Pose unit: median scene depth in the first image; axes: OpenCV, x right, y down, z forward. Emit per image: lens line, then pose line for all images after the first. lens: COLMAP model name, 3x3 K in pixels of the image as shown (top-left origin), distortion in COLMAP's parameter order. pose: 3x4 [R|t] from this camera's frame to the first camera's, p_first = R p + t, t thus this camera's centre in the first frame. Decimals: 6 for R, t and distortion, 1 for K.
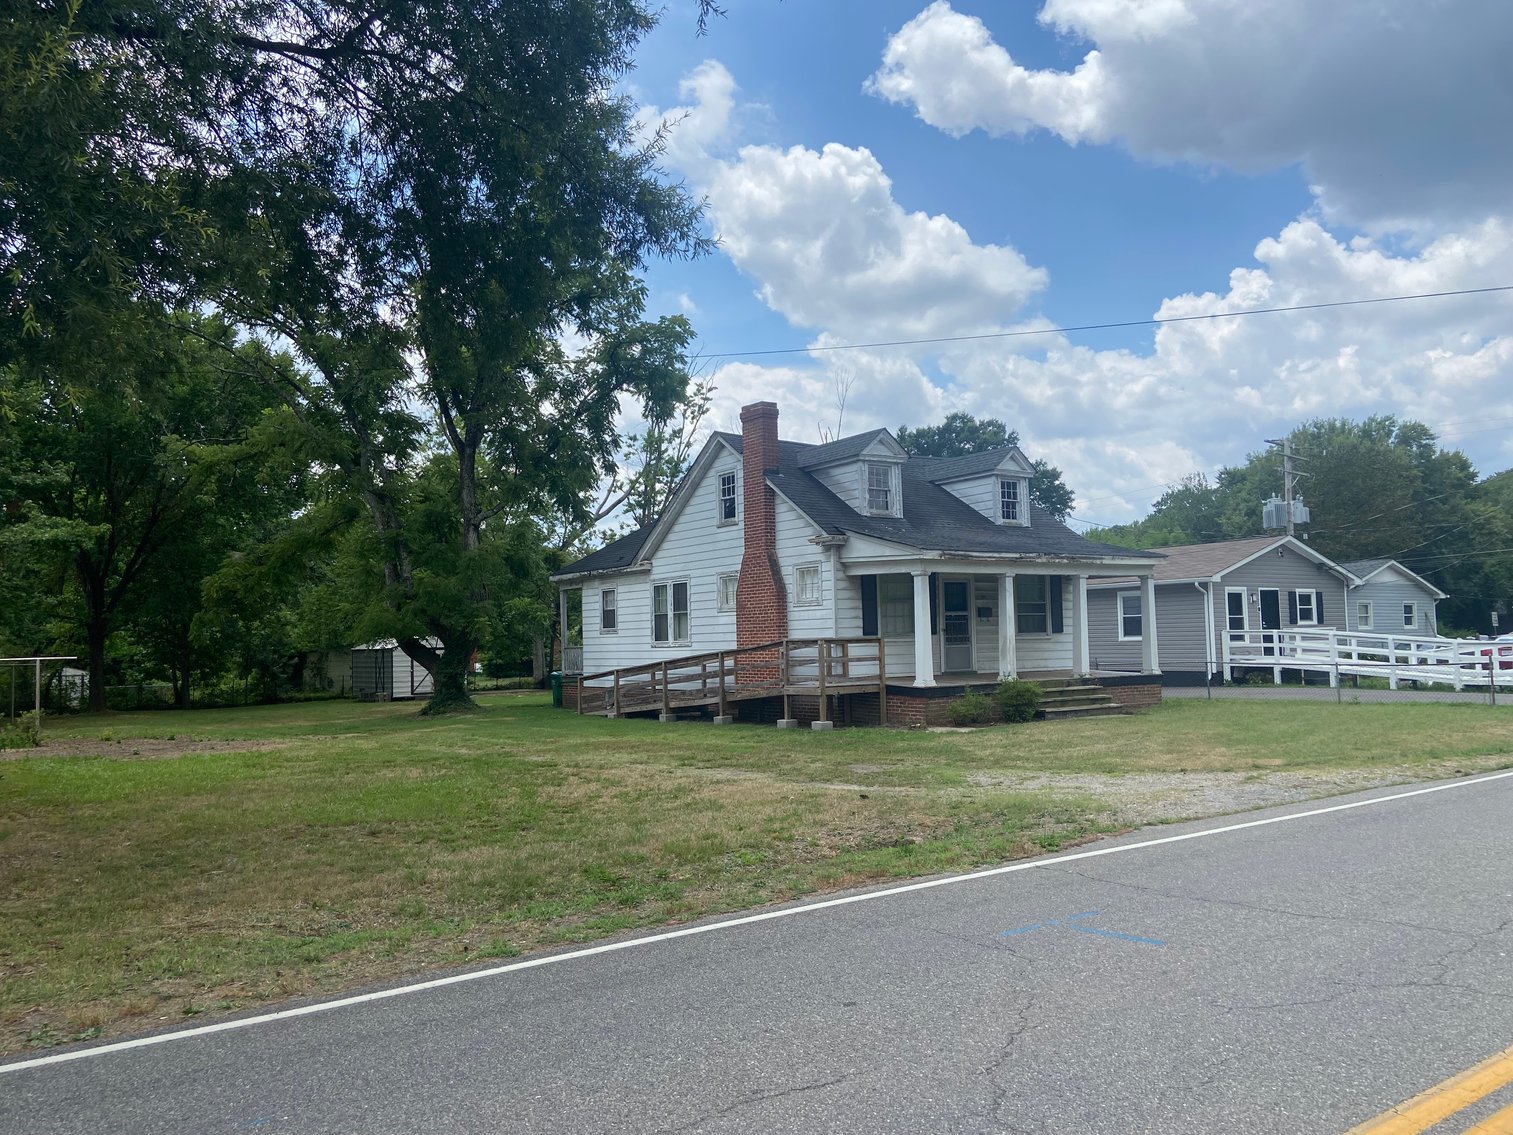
lens RADIAL K [[1119.0, 0, 756.5], [0, 1119.0, 567.5], [0, 0, 1]] dist [0.070216, 0.000314]
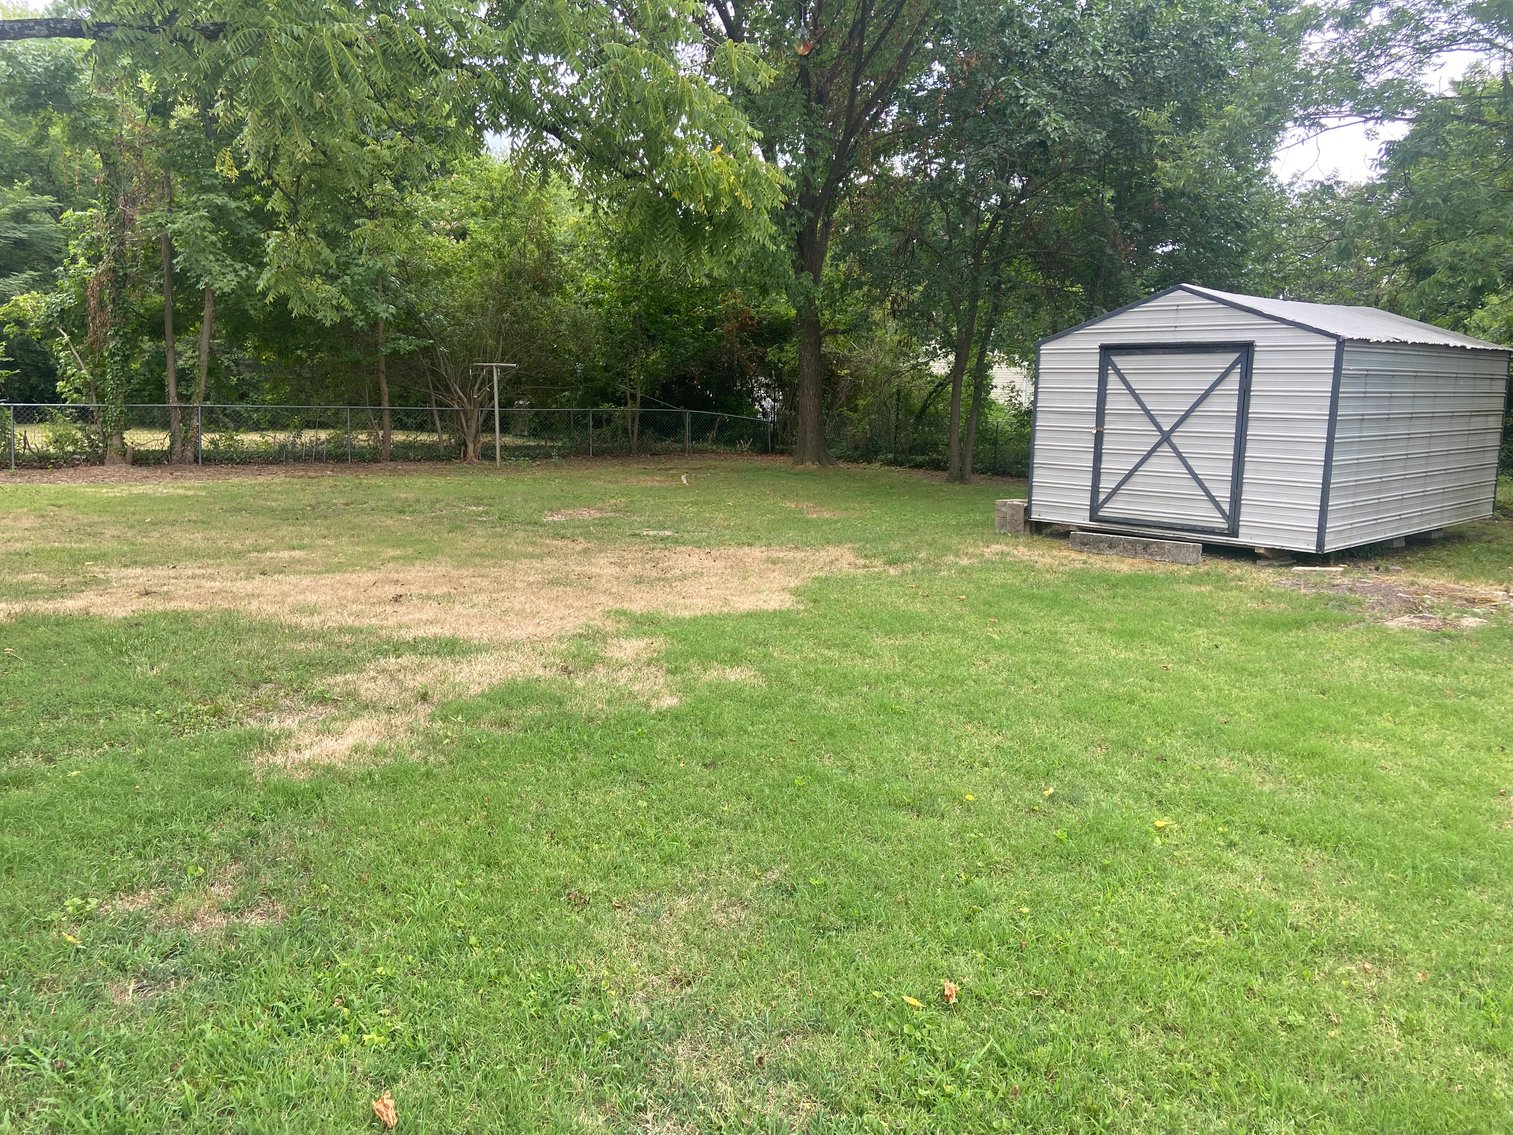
lens RADIAL K [[1134.1, 0, 754.1], [0, 1134.1, 562.0], [0, 0, 1]] dist [0.124078, -0.156882]
pose [[0.117855, 0.185789, -0.975496, -0.076515], [0.047152, 0.980187, 0.192379, 0.108936], [0.991911, -0.068669, 0.106760, 1.467627]]
